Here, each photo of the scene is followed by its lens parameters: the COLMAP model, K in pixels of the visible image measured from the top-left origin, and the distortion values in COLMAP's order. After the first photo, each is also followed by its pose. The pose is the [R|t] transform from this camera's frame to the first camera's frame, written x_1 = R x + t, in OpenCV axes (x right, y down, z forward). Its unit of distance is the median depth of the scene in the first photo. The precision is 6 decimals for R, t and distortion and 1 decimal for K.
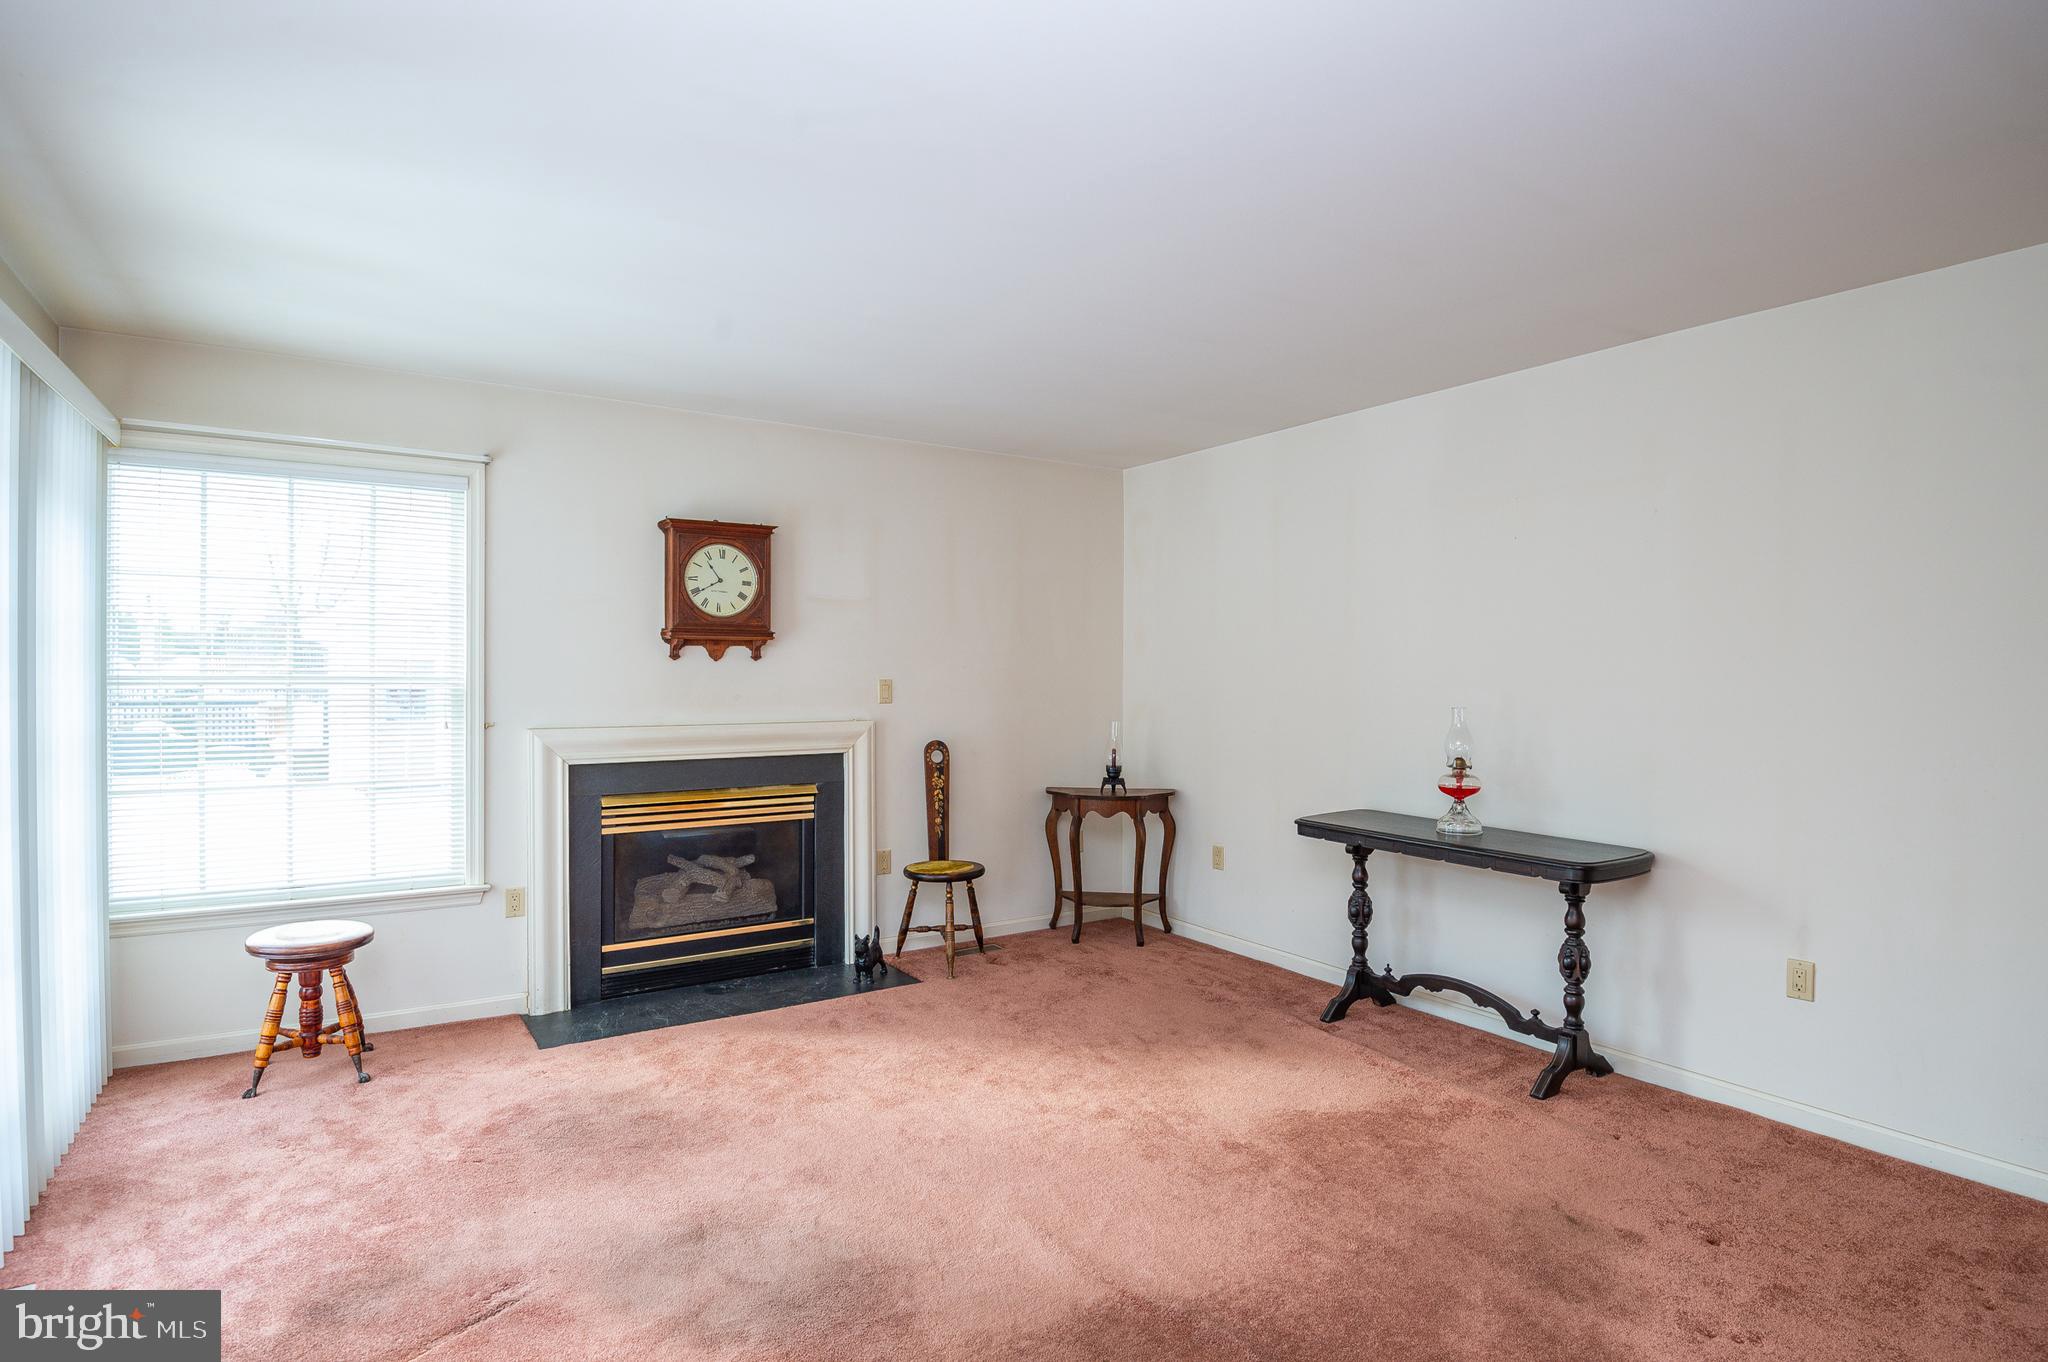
lens RADIAL K [[1024.6, 0, 1024.0], [0, 1024.6, 681.0], [0, 0, 1]] dist [0.000594, -0.032909]
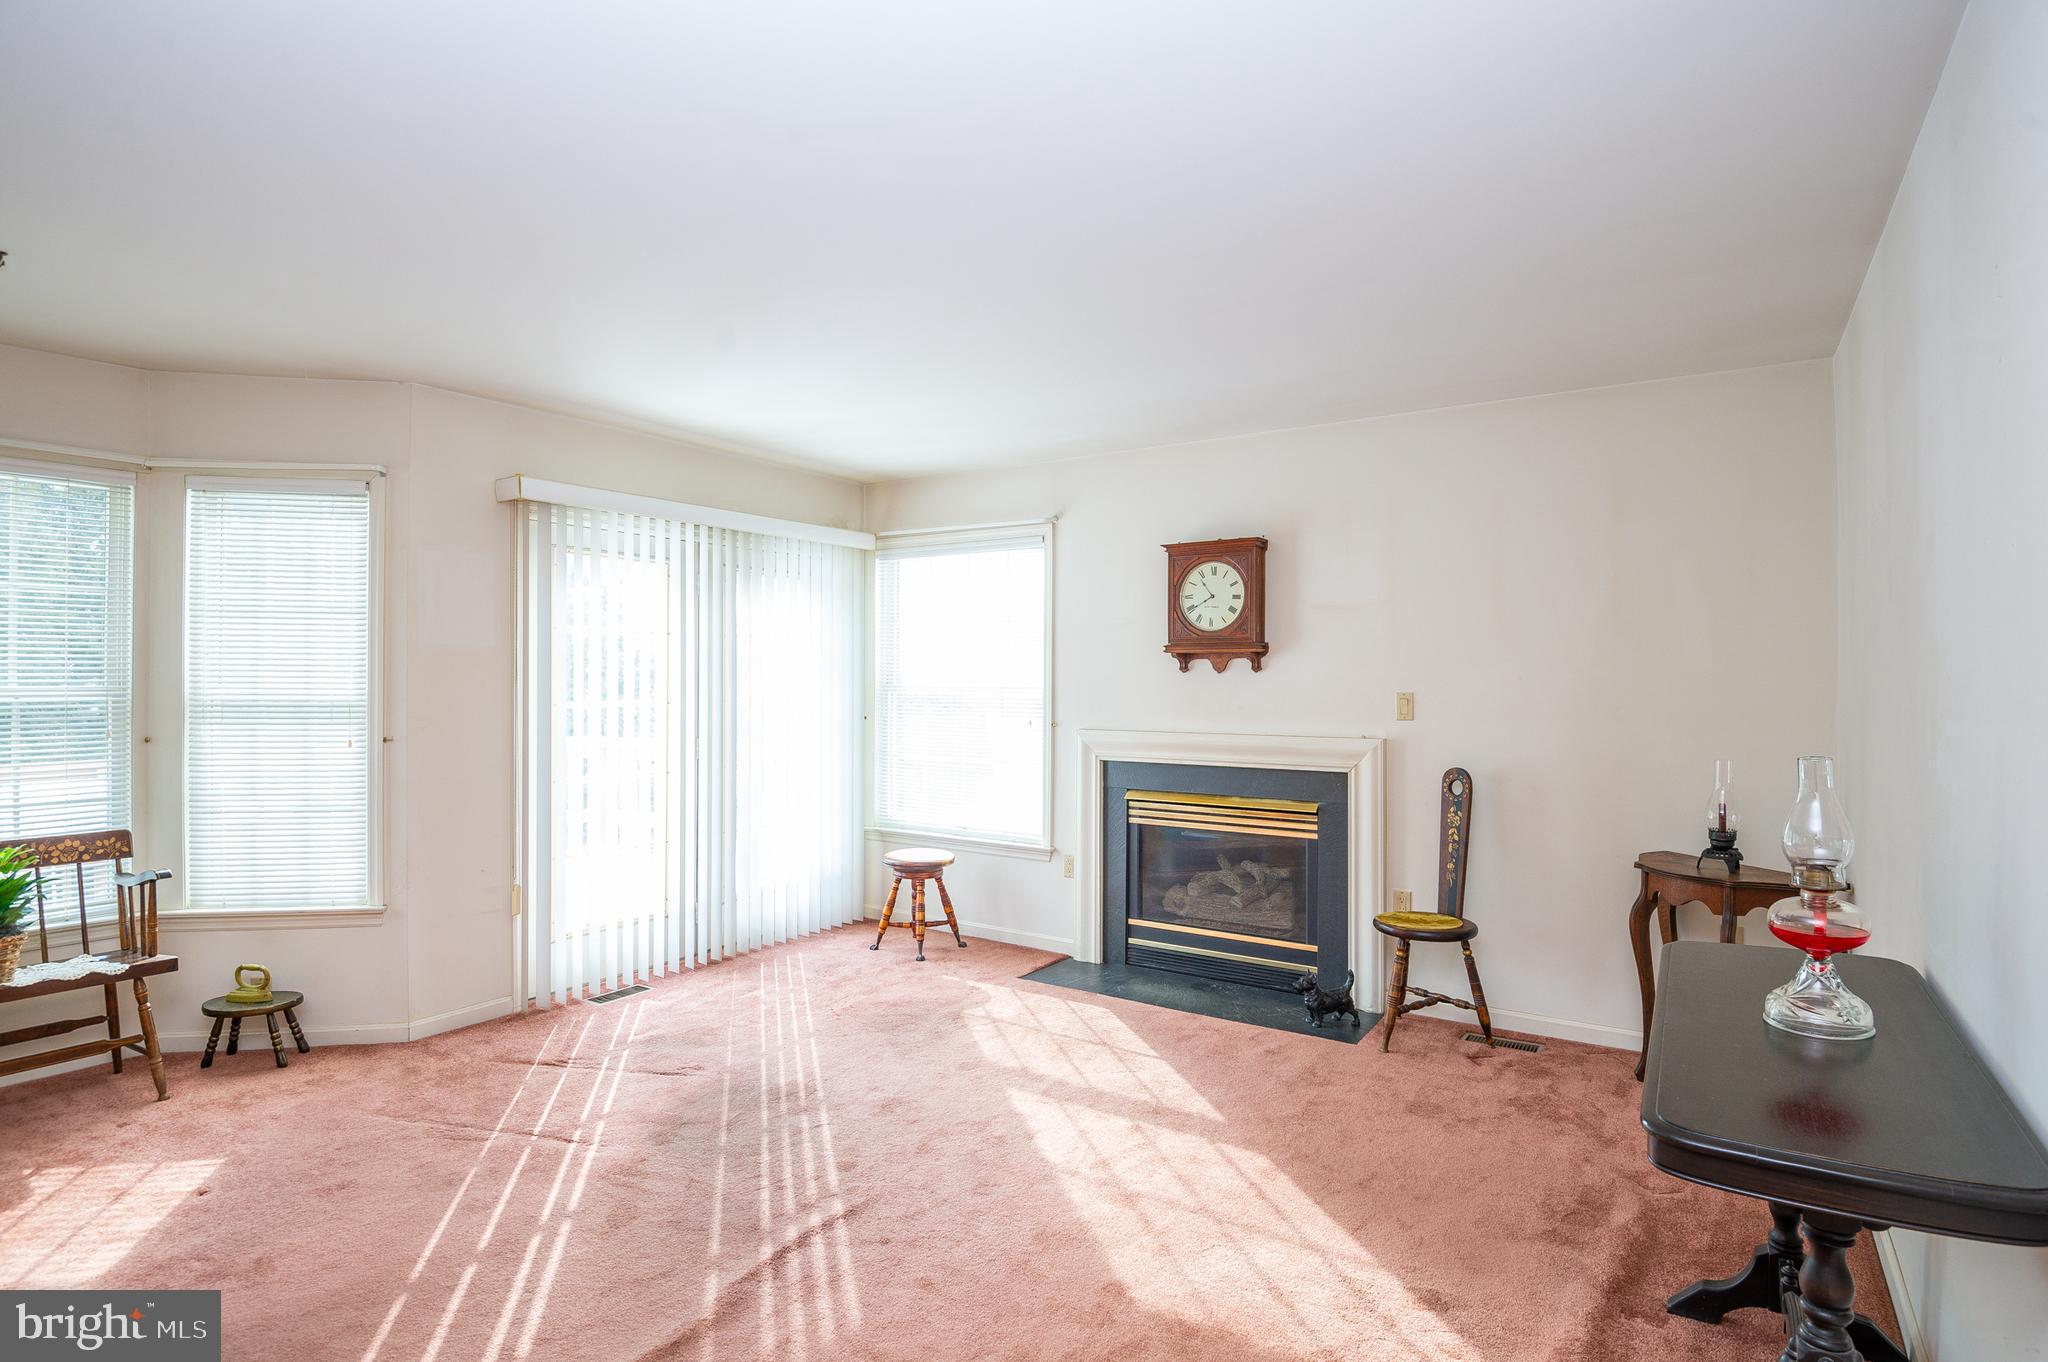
lens RADIAL K [[1024.6, 0, 1024.0], [0, 1024.6, 681.0], [0, 0, 1]] dist [0.000594, -0.032909]
pose [[0.396571, -0.002687, -0.918000, 0.582925], [-0.008100, 0.999947, -0.006426, -0.003188], [0.917968, 0.009984, 0.396528, 0.403546]]
